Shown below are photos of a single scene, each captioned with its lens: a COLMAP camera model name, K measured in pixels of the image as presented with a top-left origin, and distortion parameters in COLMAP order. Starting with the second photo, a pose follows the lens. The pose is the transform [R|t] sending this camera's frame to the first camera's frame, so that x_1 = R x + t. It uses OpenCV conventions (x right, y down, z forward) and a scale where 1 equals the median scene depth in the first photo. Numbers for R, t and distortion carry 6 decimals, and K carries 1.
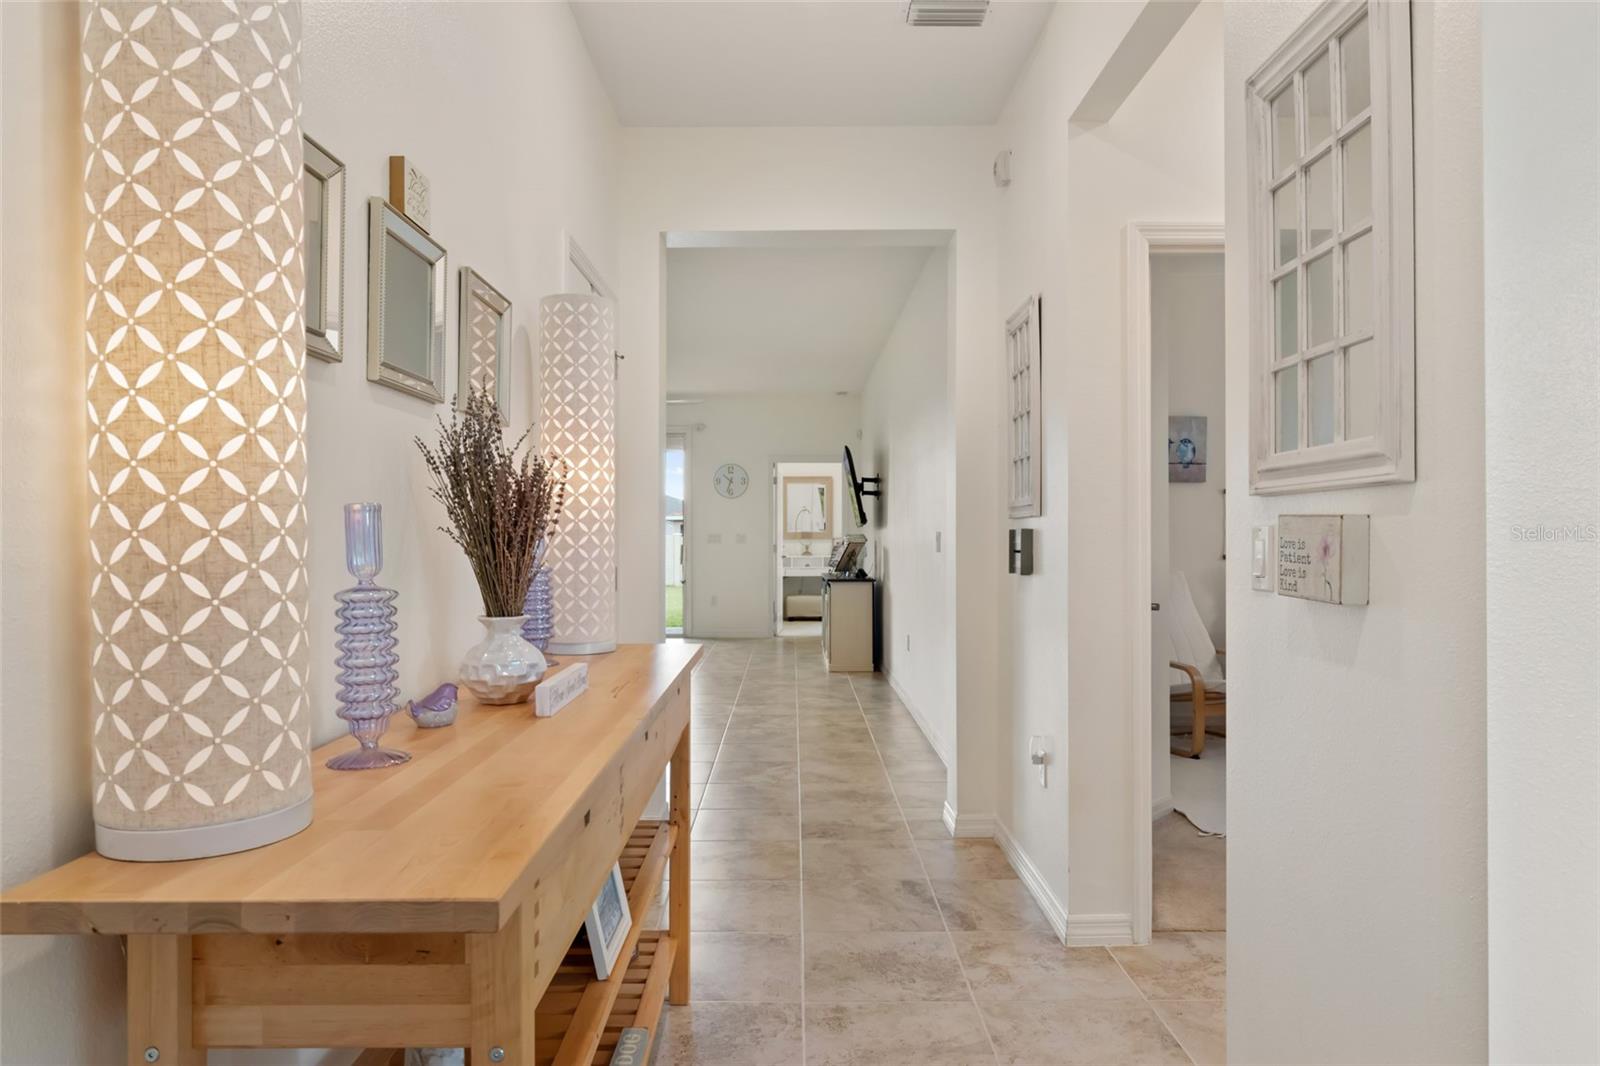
lens RADIAL K [[1066.8, 0, 684.0], [0, 1066.8, 534.3], [0, 0, 1]] dist [0.002930, 0.000243]
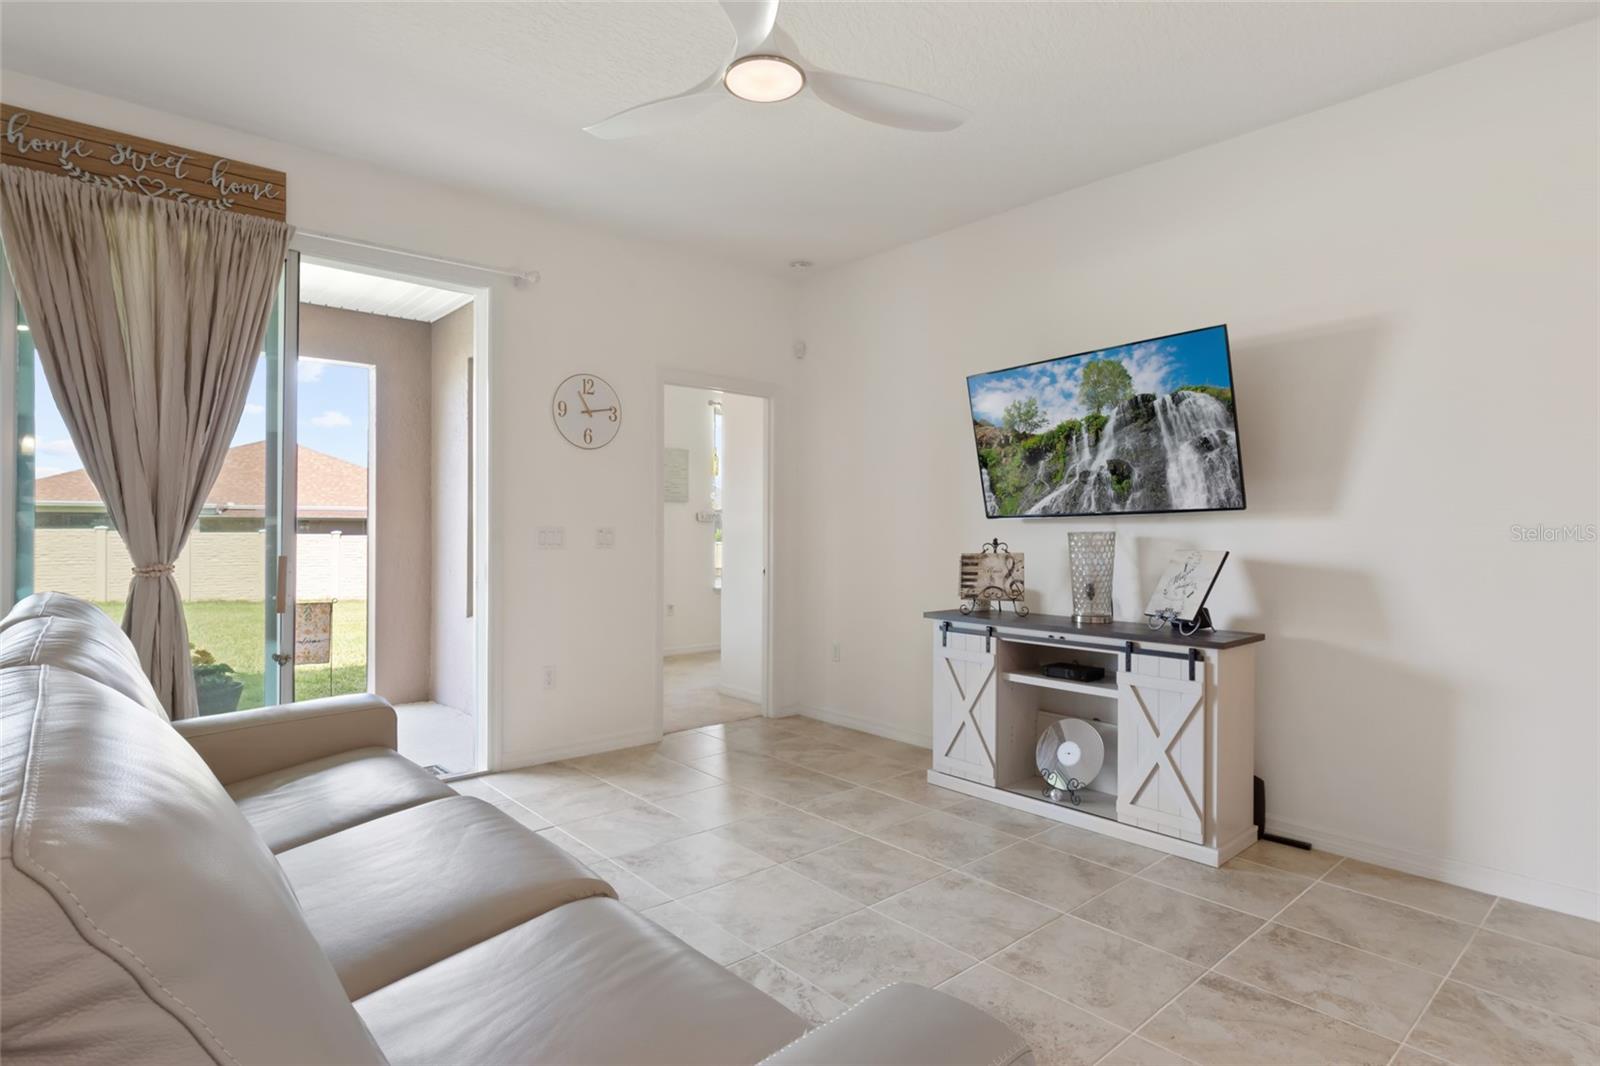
lens RADIAL K [[835.4, 0, 791.5], [0, 835.4, 529.3], [0, 0, 1]] dist [-0.001091, -0.001410]
pose [[0.686227, 0.004949, 0.727371, -0.156593], [-0.005180, 0.999985, -0.001916, 0.000812], [-0.727369, -0.002453, 0.686242, 0.690839]]
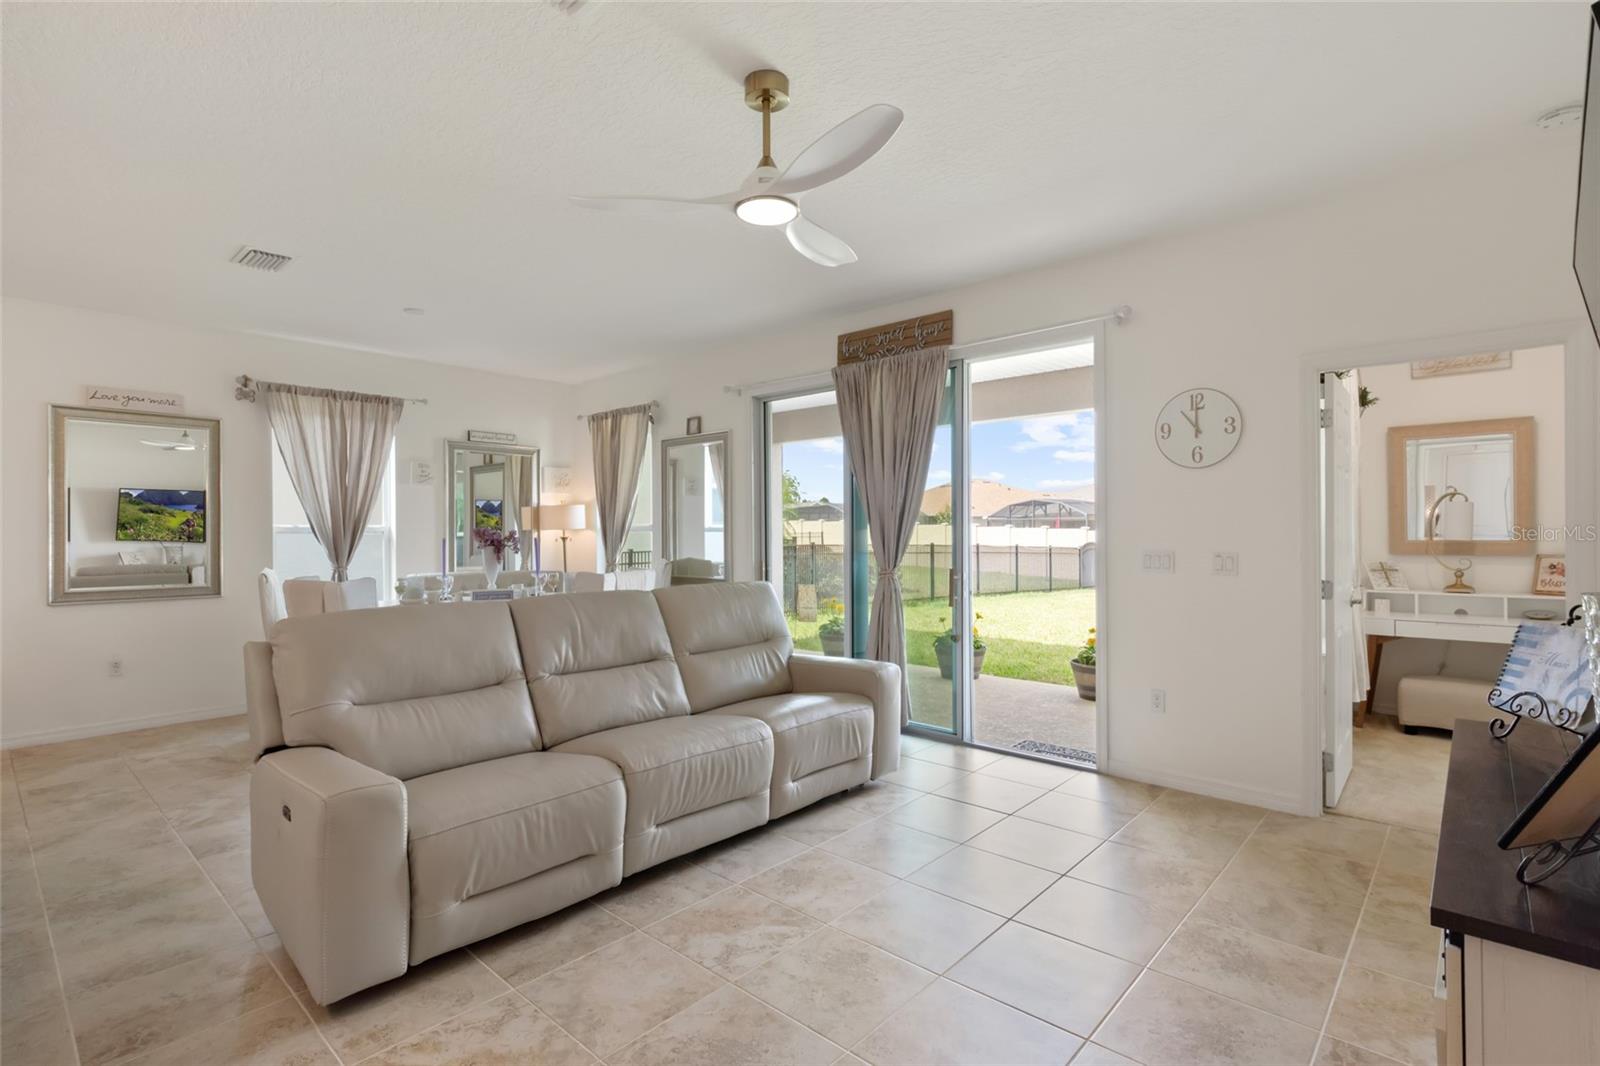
lens RADIAL K [[763.2, 0, 795.8], [0, 763.2, 529.9], [0, 0, 1]] dist [-0.001229, 0.000161]
pose [[0.800045, -0.002579, -0.599934, 0.098709], [0.001920, 0.999997, -0.001738, -0.008781], [0.599937, 0.000238, 0.800047, 0.656925]]
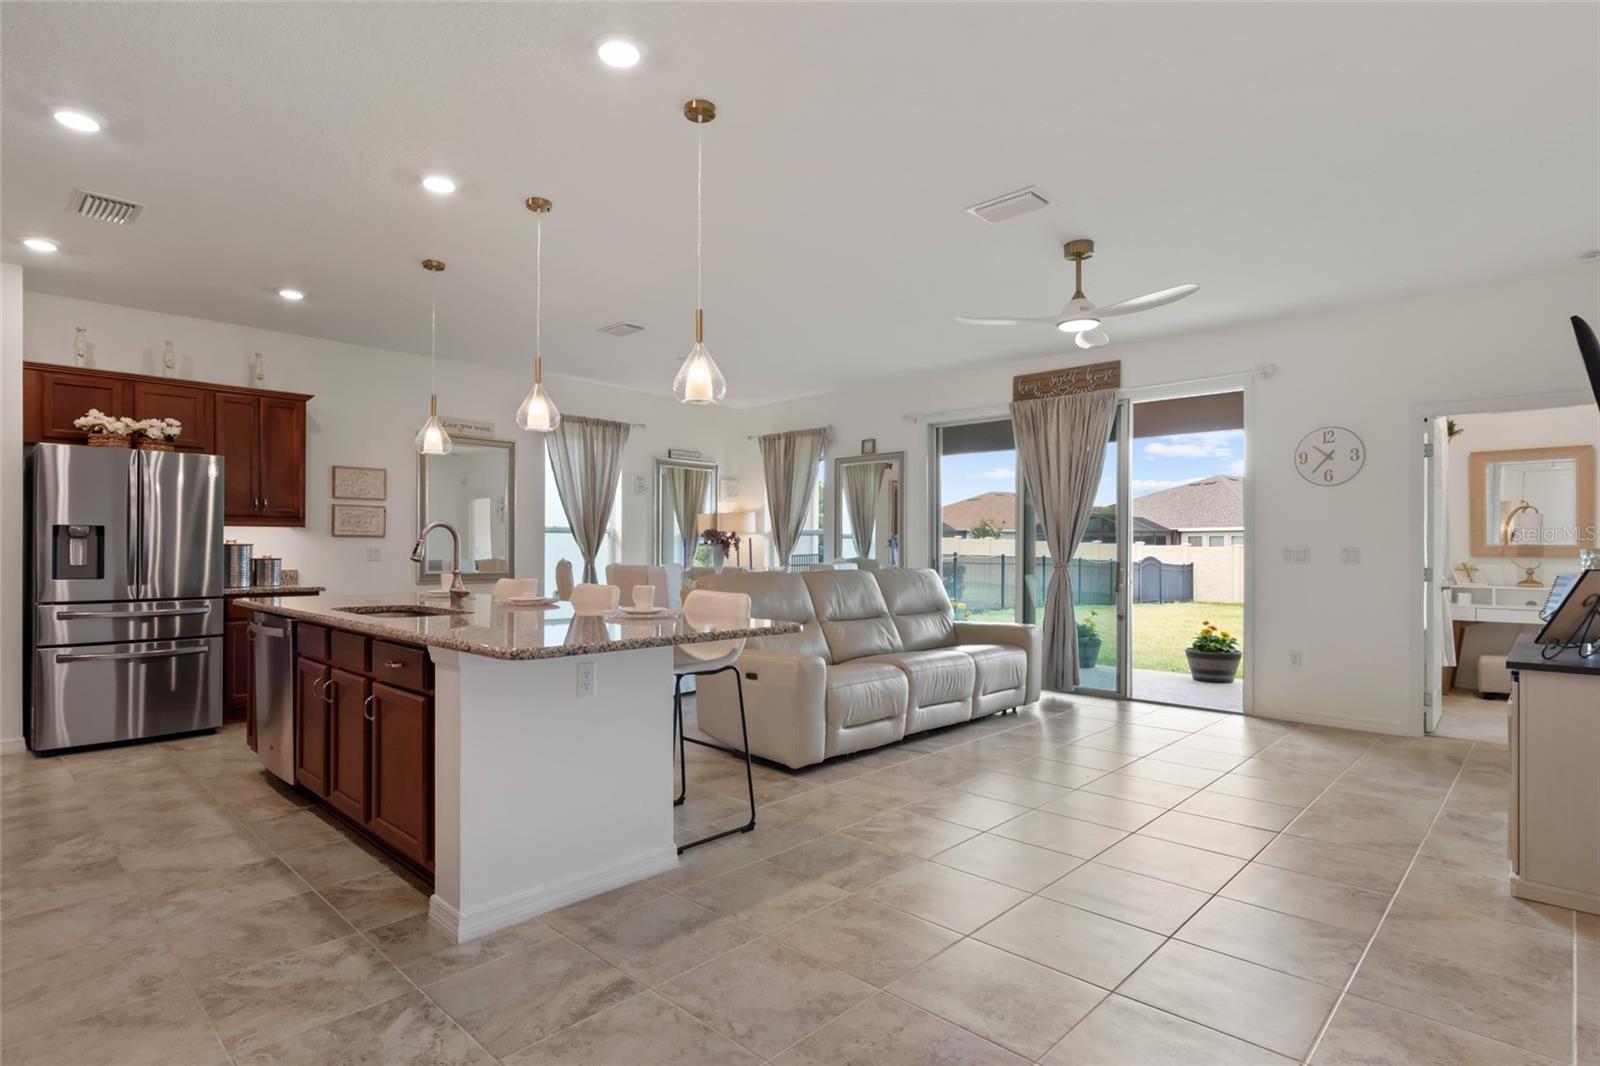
lens RADIAL K [[820.8, 0, 753.9], [0, 820.8, 542.8], [0, 0, 1]] dist [-0.005096, -0.001060]
pose [[0.769168, 0.002827, -0.639041, 0.088145], [-0.007684, 0.999959, -0.004824, 0.001942], [0.639001, 0.008621, 0.769158, 0.454674]]
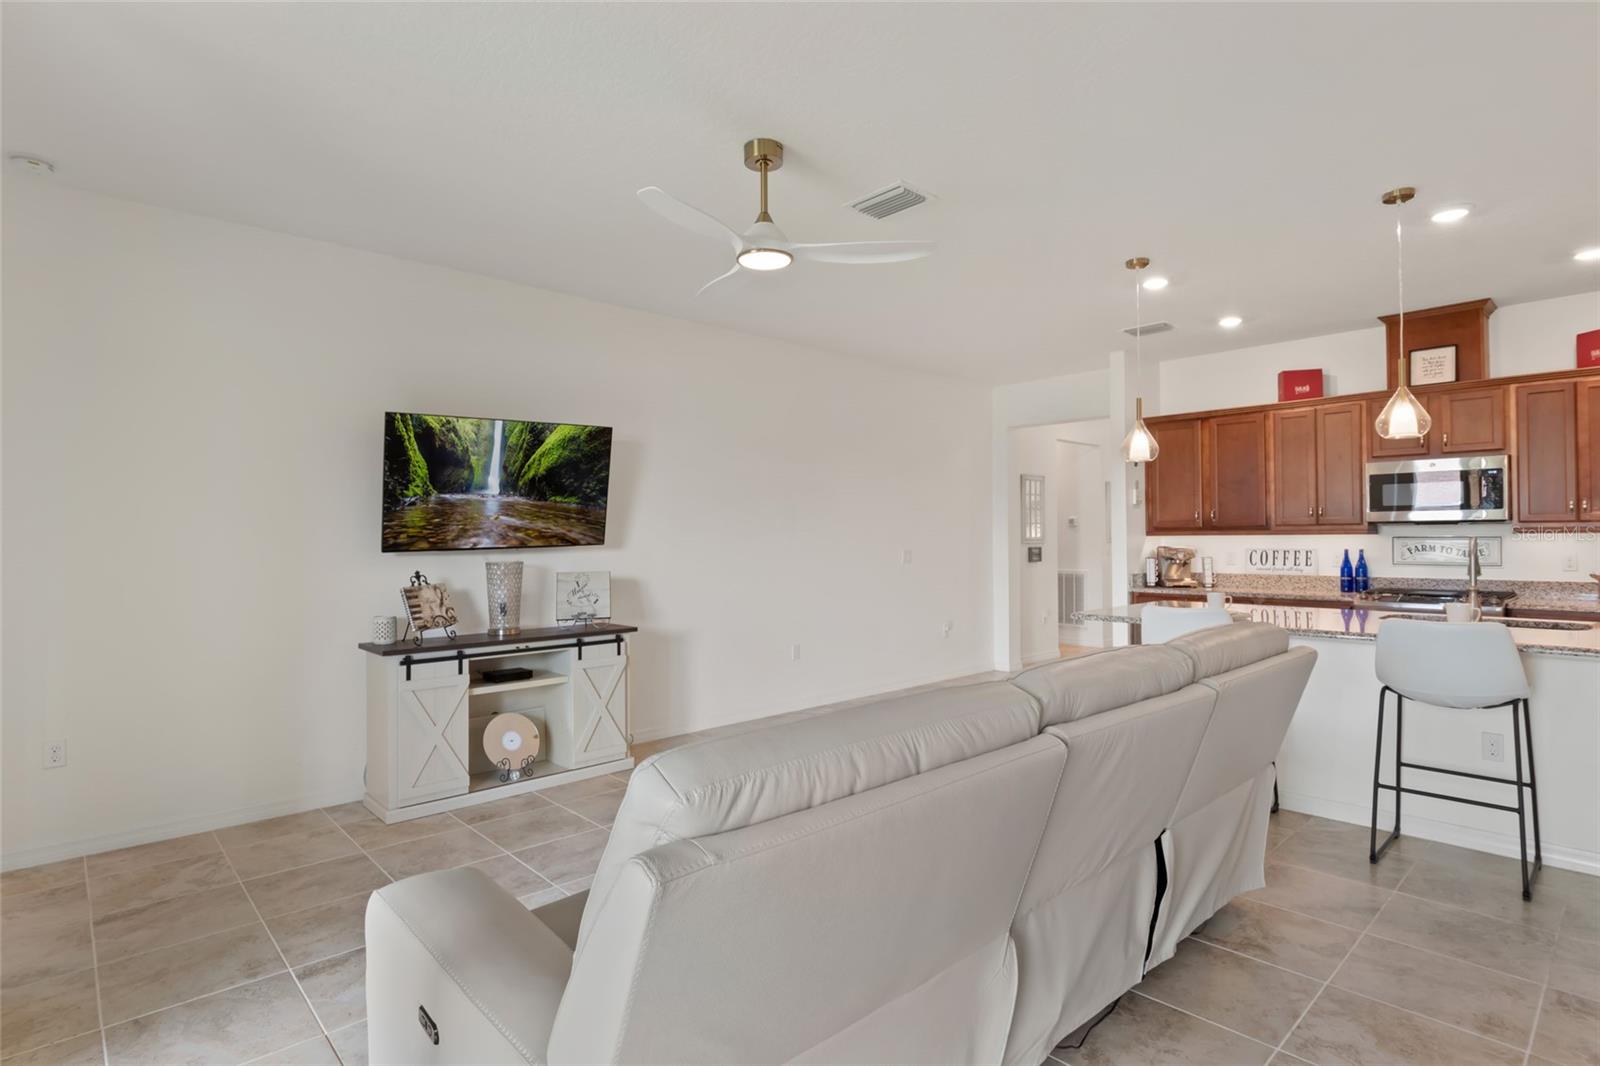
lens RADIAL K [[809.7, 0, 799.4], [0, 809.7, 528.2], [0, 0, 1]] dist [-0.003374, -0.001397]
pose [[-0.749600, 0.016061, 0.661696, -0.205122], [0.010247, 0.999867, -0.012660, -0.008562], [-0.661812, -0.002709, -0.749665, 0.999770]]
